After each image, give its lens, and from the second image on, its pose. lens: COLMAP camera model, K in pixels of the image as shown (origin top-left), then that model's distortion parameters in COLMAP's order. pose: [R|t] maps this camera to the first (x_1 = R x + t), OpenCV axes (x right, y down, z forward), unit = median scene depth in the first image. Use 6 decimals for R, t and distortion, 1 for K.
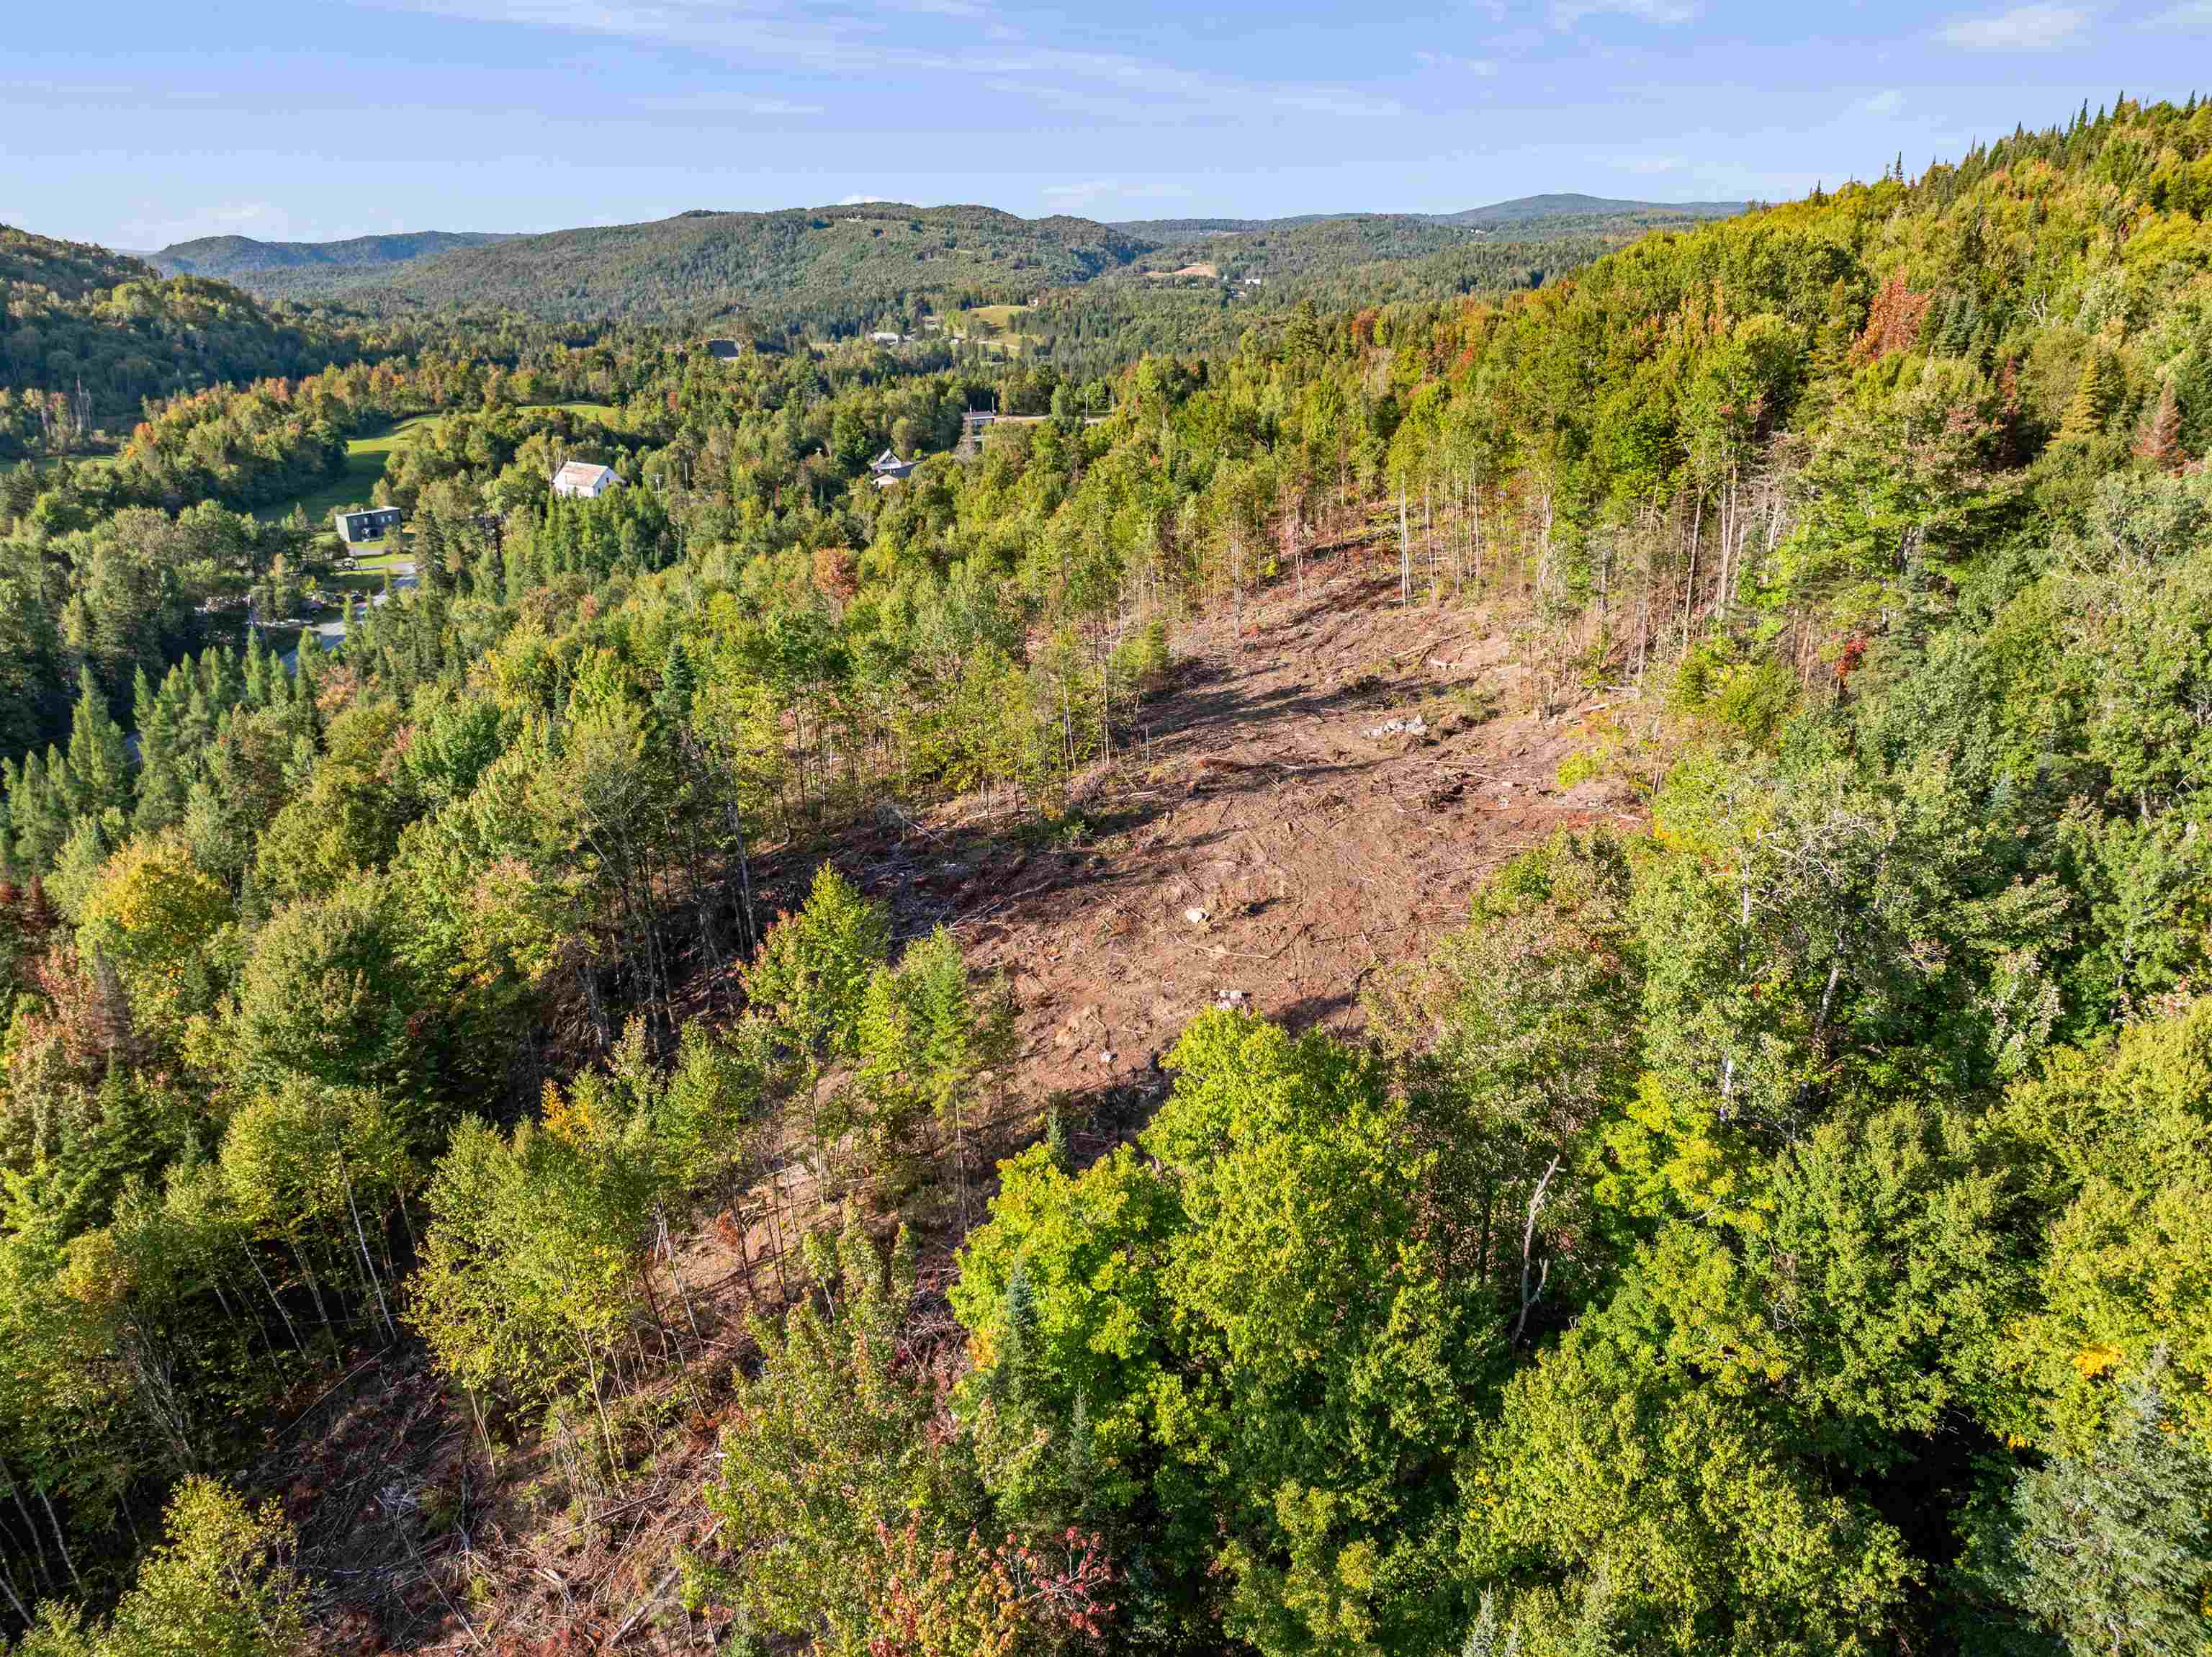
lens RADIAL K [[1588.5, 0, 1106.1], [0, 1588.5, 825.4], [0, 0, 1]] dist [-0.057316, 0.034692]
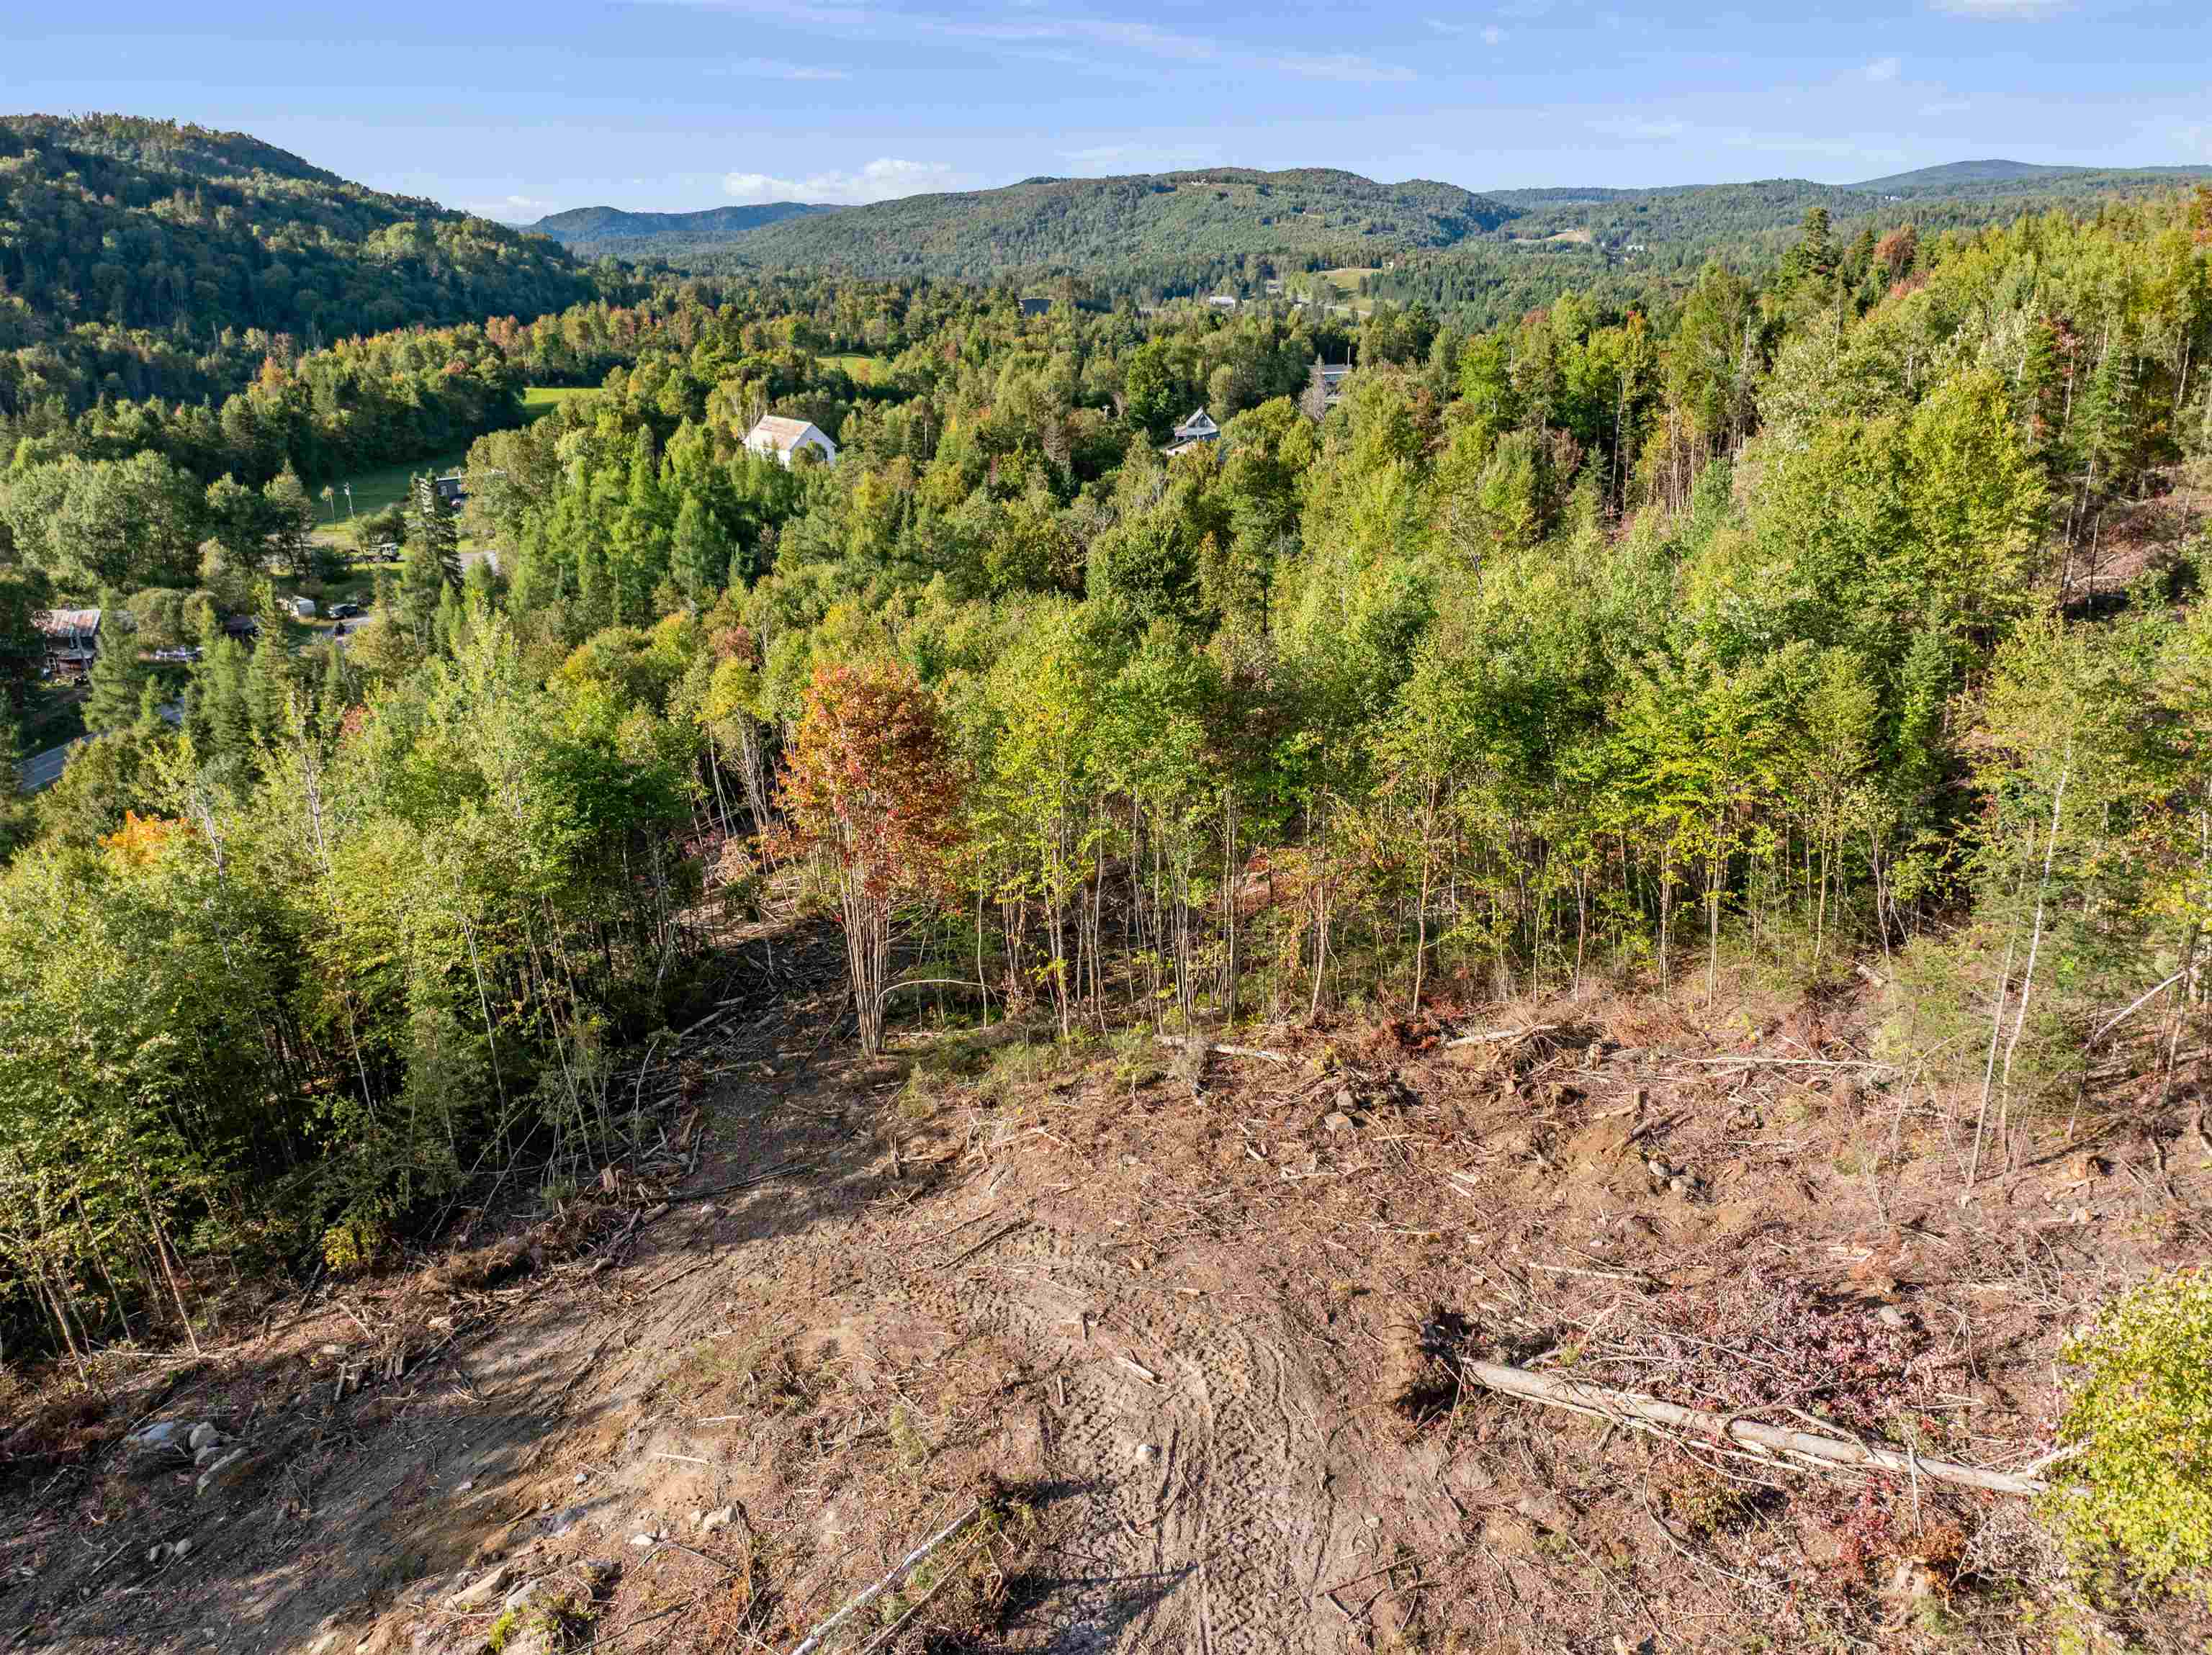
lens RADIAL K [[1601.1, 0, 1109.6], [0, 1601.1, 823.8], [0, 0, 1]] dist [-0.039997, 0.002791]
pose [[0.979567, 0.066825, -0.189693, -0.021606], [-0.065335, 0.997764, 0.014106, -0.043032], [0.190211, -0.001424, 0.981742, 0.209122]]
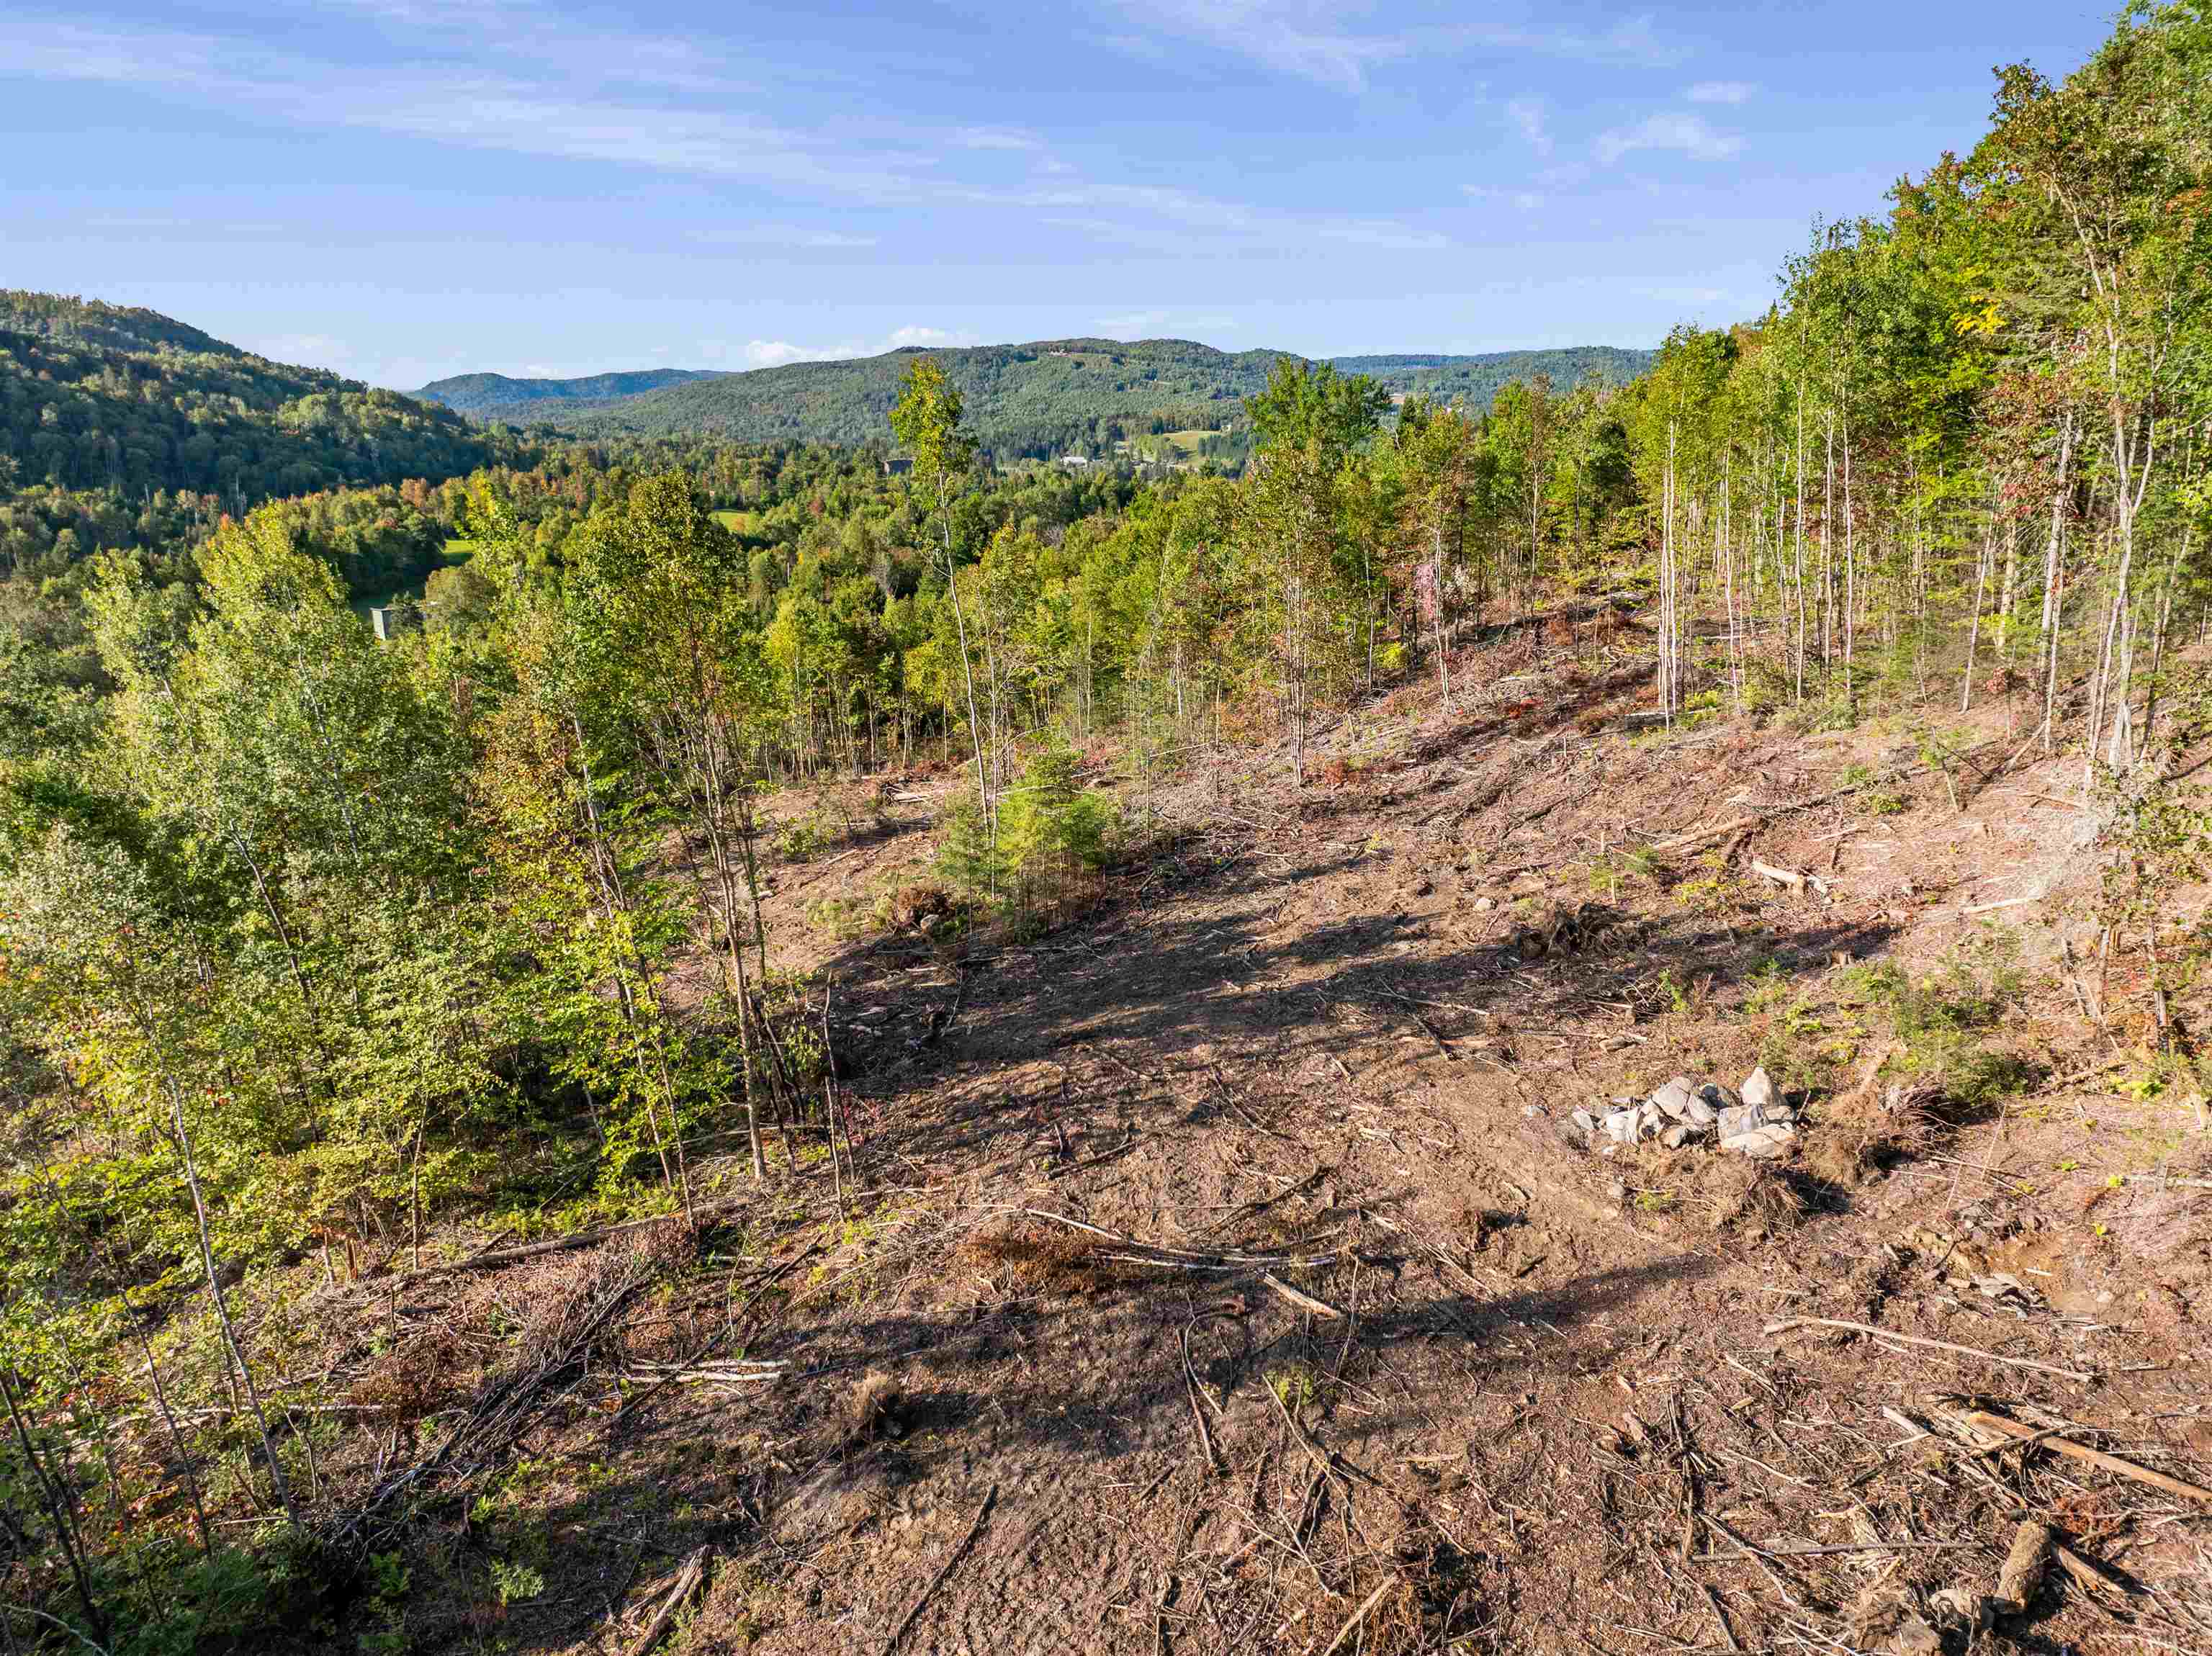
lens RADIAL K [[1570.0, 0, 1106.0], [0, 1570.0, 828.0], [0, 0, 1]] dist [-0.032899, -0.009936]
pose [[0.991993, 0.029162, -0.122882, 0.018052], [-0.038657, 0.996388, -0.075613, -0.014706], [0.120233, 0.079757, 0.989537, 0.114184]]
